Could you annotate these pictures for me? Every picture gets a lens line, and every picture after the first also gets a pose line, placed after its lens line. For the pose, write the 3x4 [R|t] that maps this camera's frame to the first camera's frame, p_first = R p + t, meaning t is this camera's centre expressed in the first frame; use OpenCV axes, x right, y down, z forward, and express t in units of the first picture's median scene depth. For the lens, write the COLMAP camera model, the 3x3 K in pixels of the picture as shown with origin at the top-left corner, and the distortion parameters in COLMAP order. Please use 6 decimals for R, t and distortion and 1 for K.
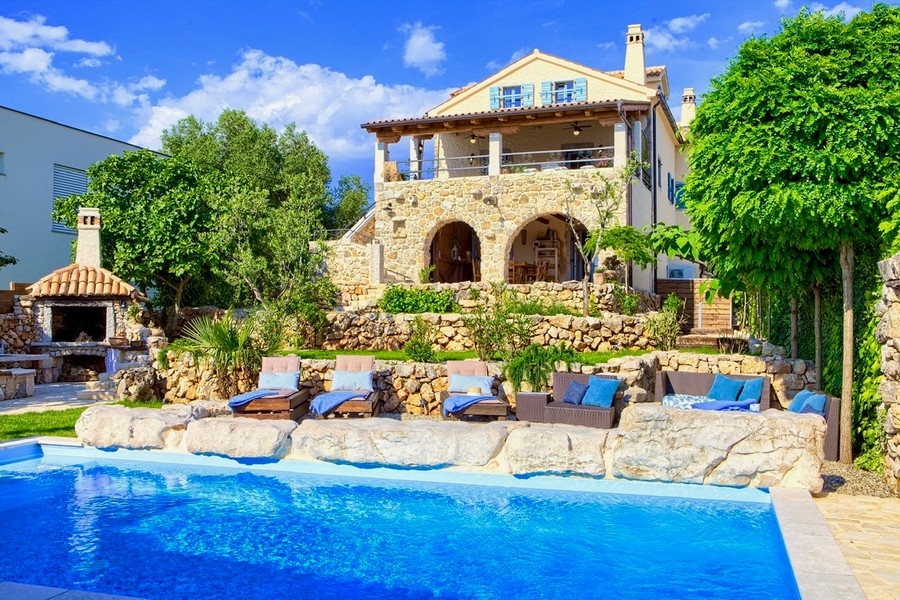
lens RADIAL K [[850.6, 0, 450.0], [0, 850.6, 300.0], [0, 0, 1]] dist [-0.022513, 0.000000]
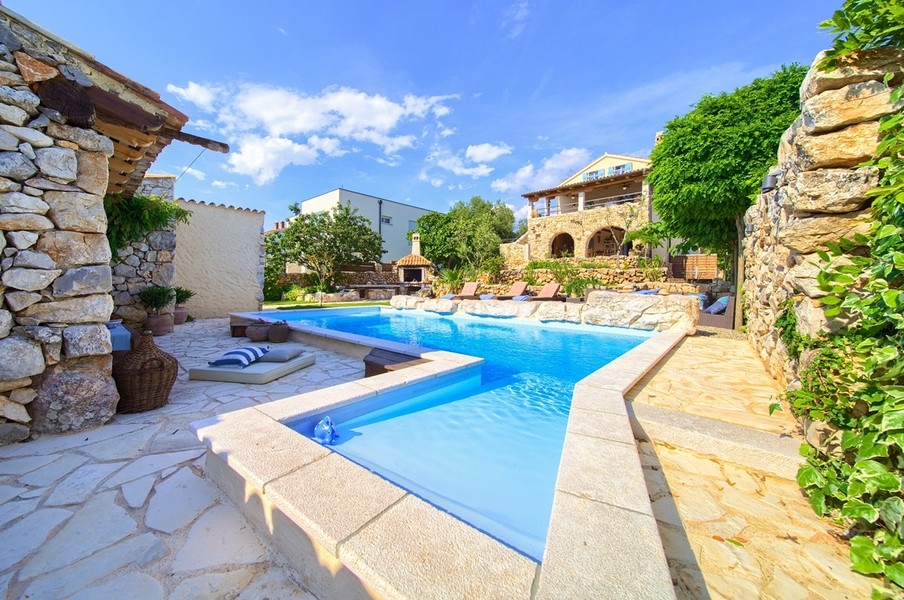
lens RADIAL K [[347.3, 0, 450.9], [0, 347.3, 297.3], [0, 0, 1]] dist [0.002521, -0.000135]
pose [[0.905435, 0.007329, -0.424422, 0.159781], [0.003084, 0.999711, 0.023843, 0.071673], [0.424474, -0.022897, 0.905151, 0.013450]]
